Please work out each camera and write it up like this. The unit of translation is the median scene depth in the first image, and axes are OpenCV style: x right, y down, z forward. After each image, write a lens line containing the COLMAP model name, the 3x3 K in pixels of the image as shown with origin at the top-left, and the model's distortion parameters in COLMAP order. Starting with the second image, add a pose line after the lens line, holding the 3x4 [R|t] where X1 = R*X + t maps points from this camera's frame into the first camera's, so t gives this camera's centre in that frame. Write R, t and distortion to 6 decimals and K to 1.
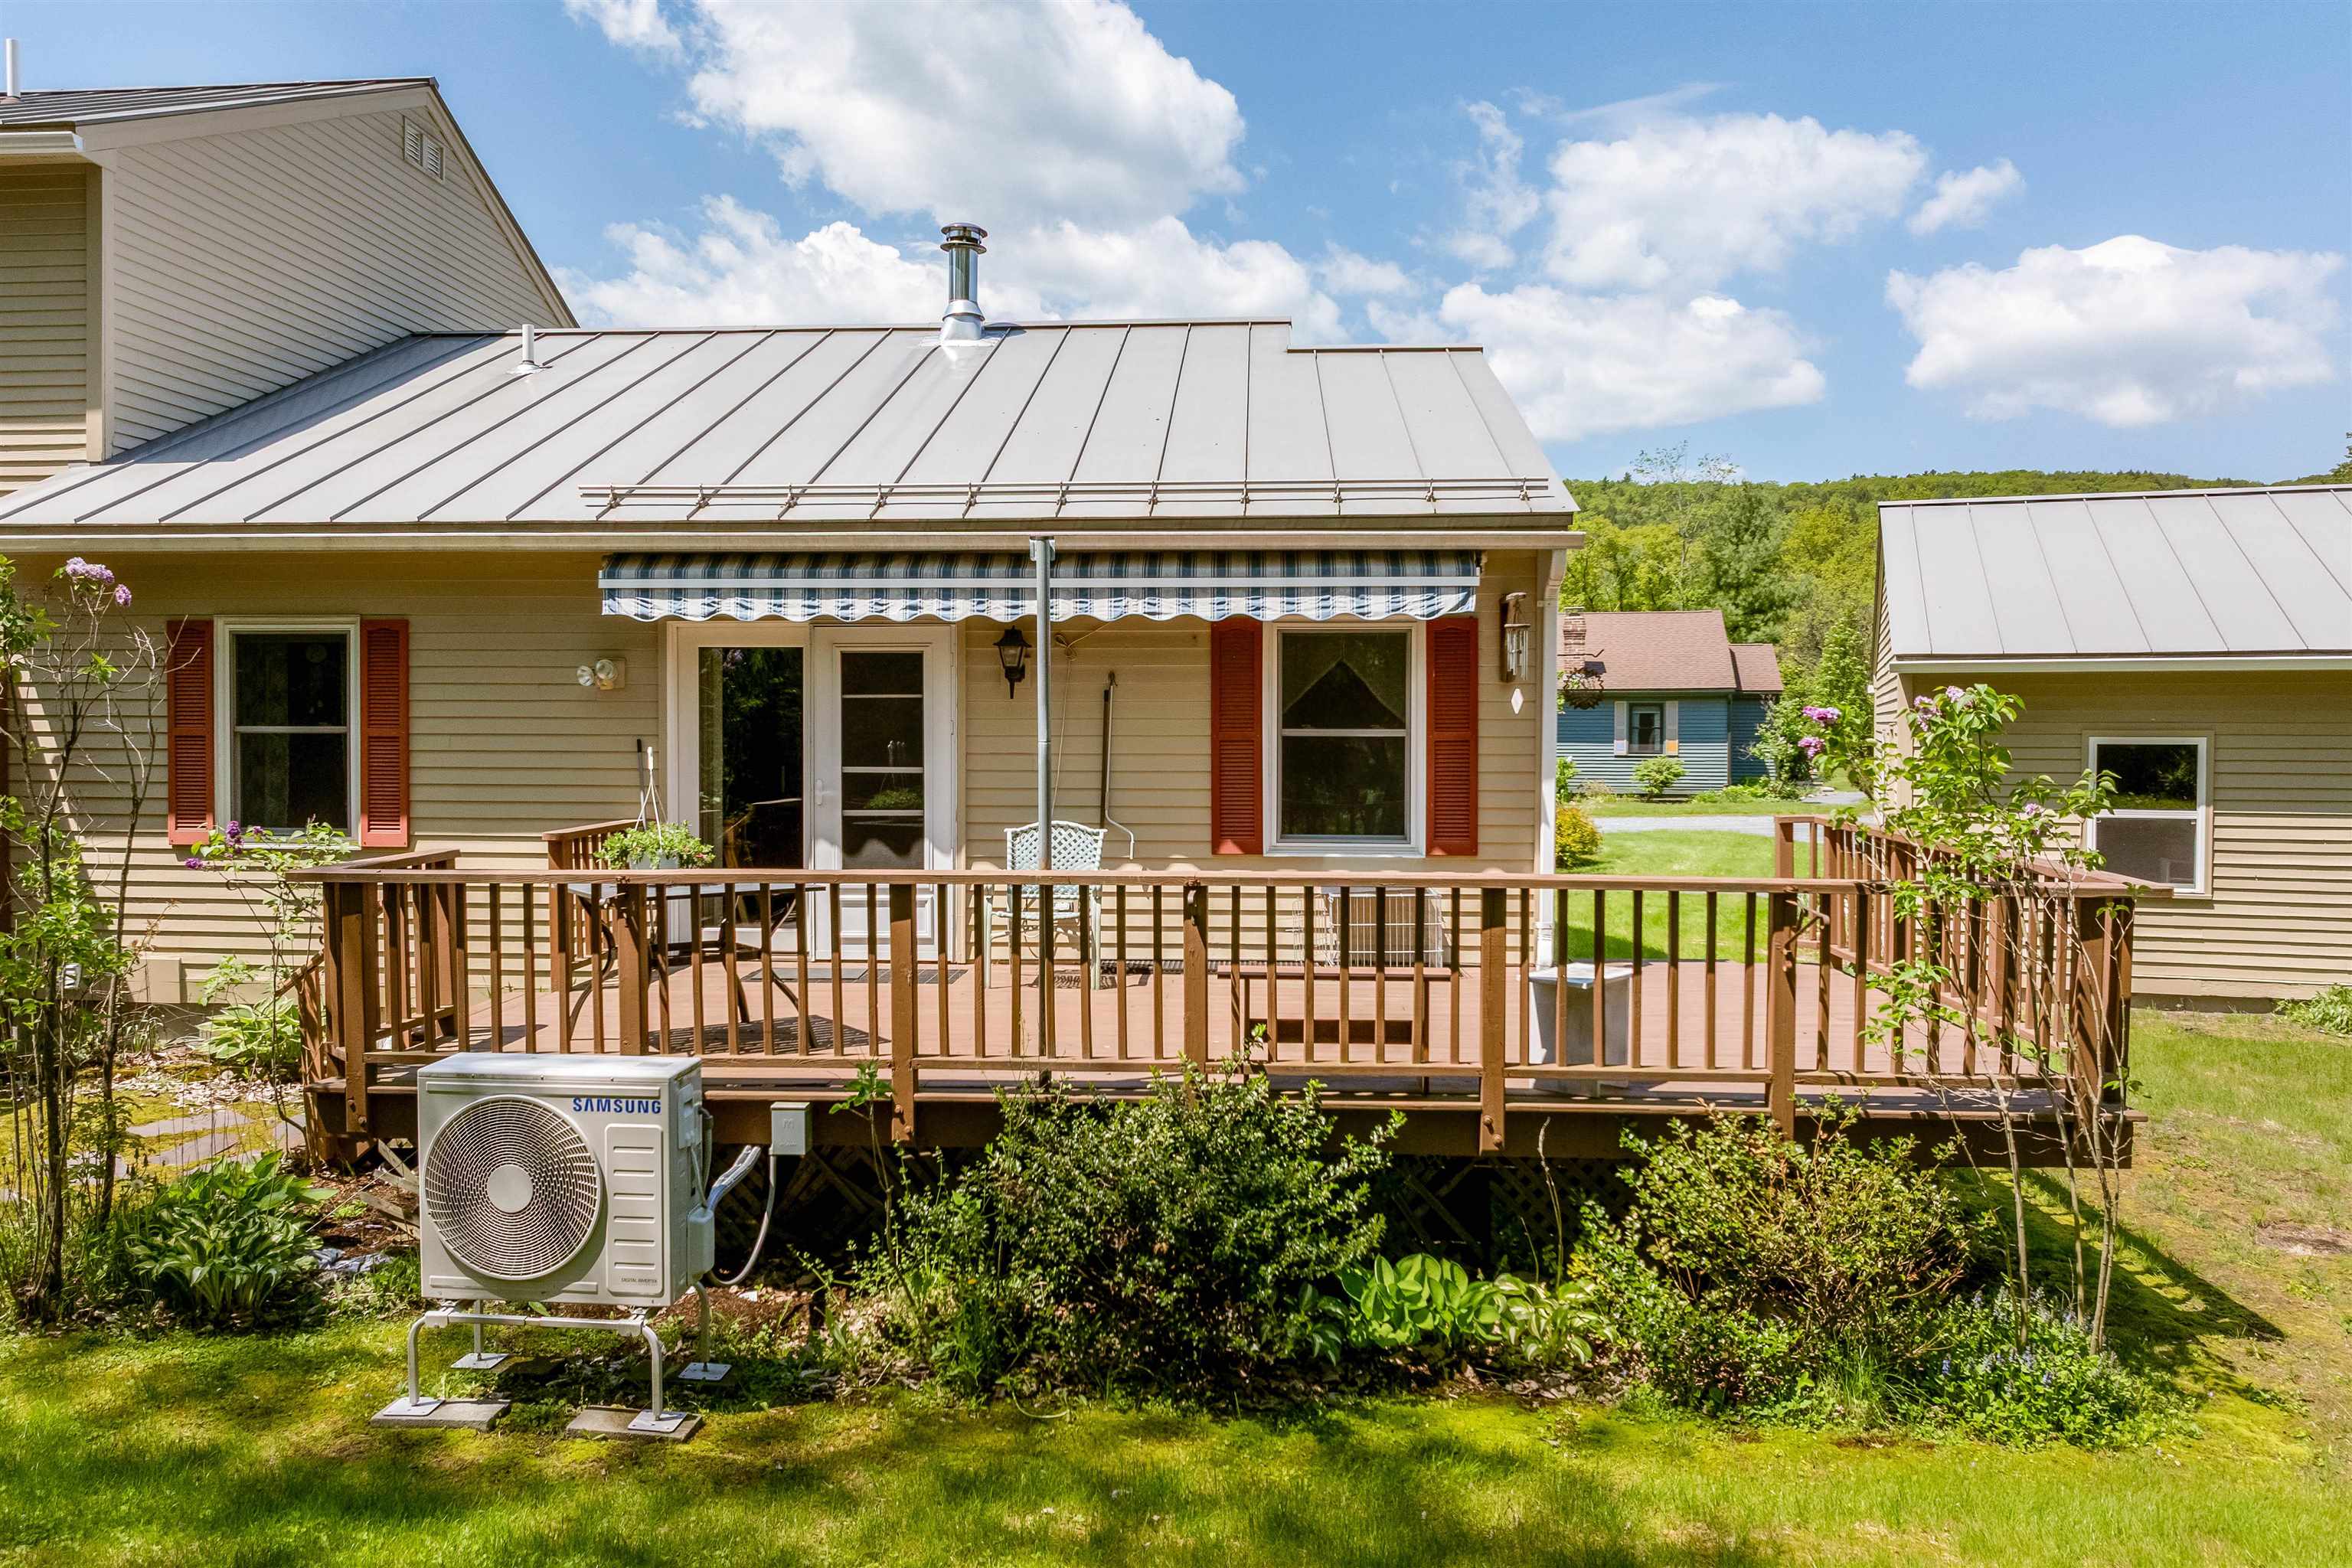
lens RADIAL K [[1736.6, 0, 1140.4], [0, 1736.6, 790.5], [0, 0, 1]] dist [-0.030595, 0.001158]
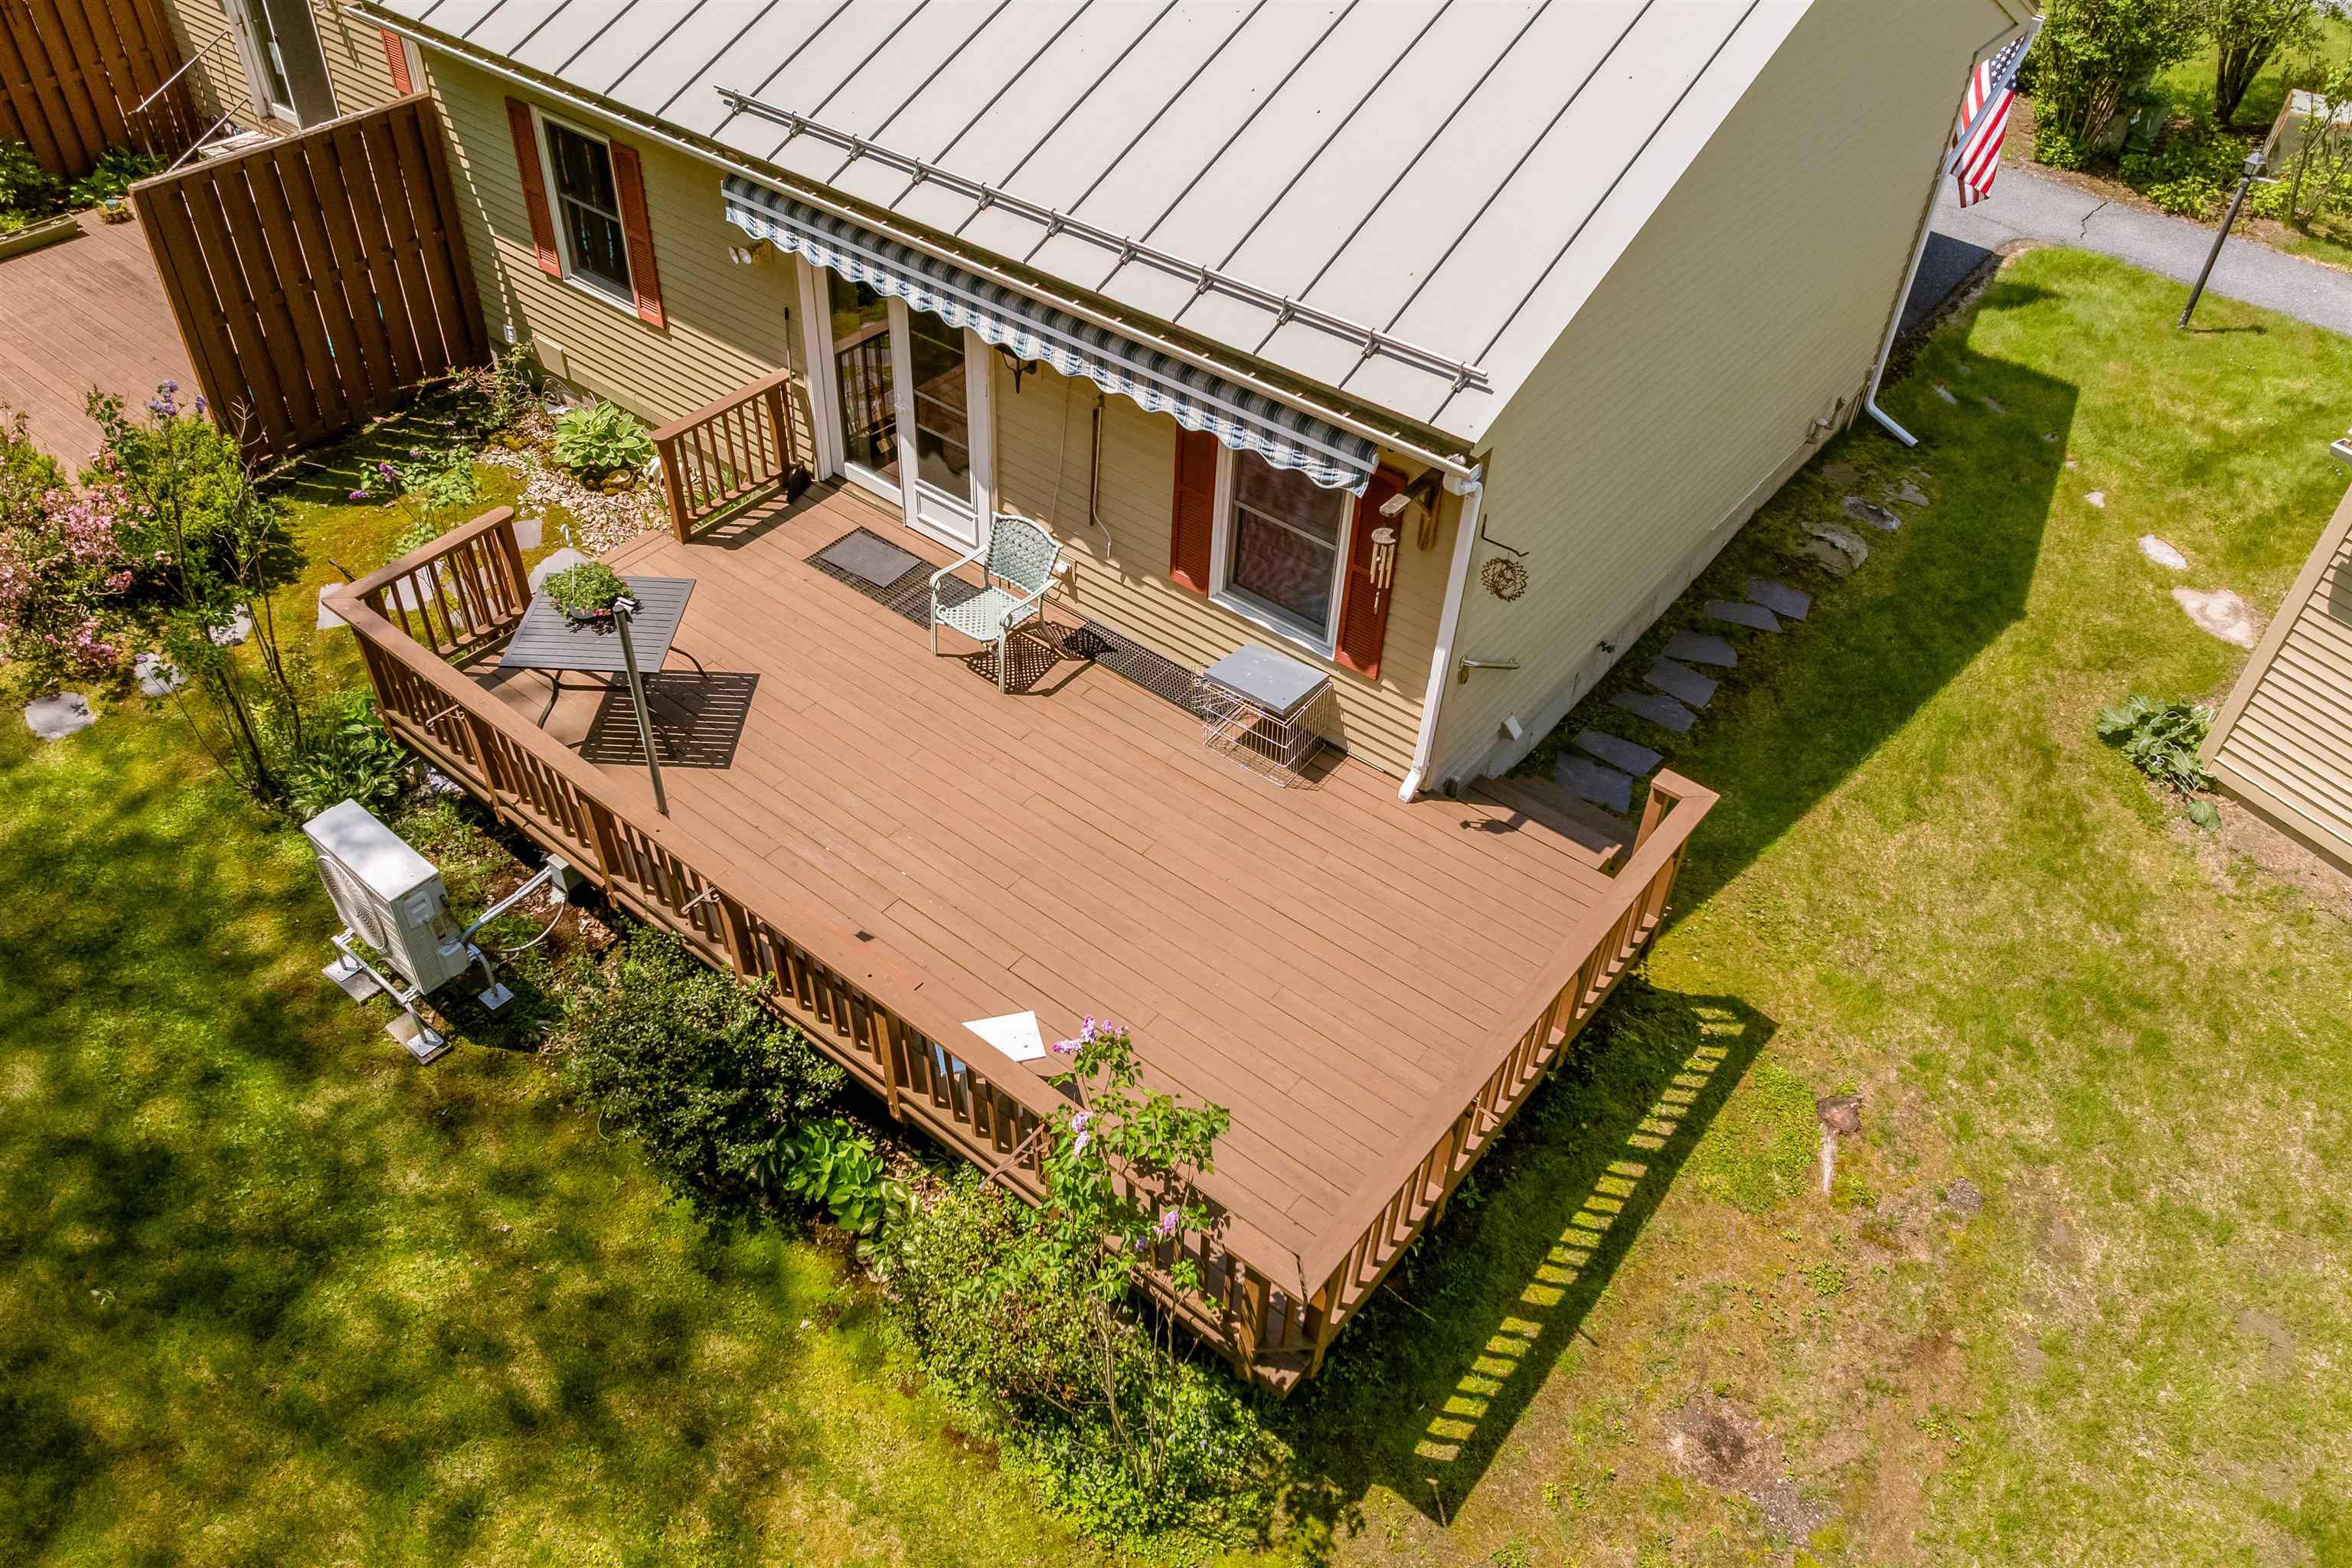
lens RADIAL K [[1708.9, 0, 1113.6], [0, 1708.9, 787.4], [0, 0, 1]] dist [-0.033884, -0.000725]
pose [[0.814064, 0.404929, -0.416331, 0.511020], [-0.039364, 0.753677, 0.656065, -0.563680], [0.579439, -0.517691, 0.629481, 0.255053]]
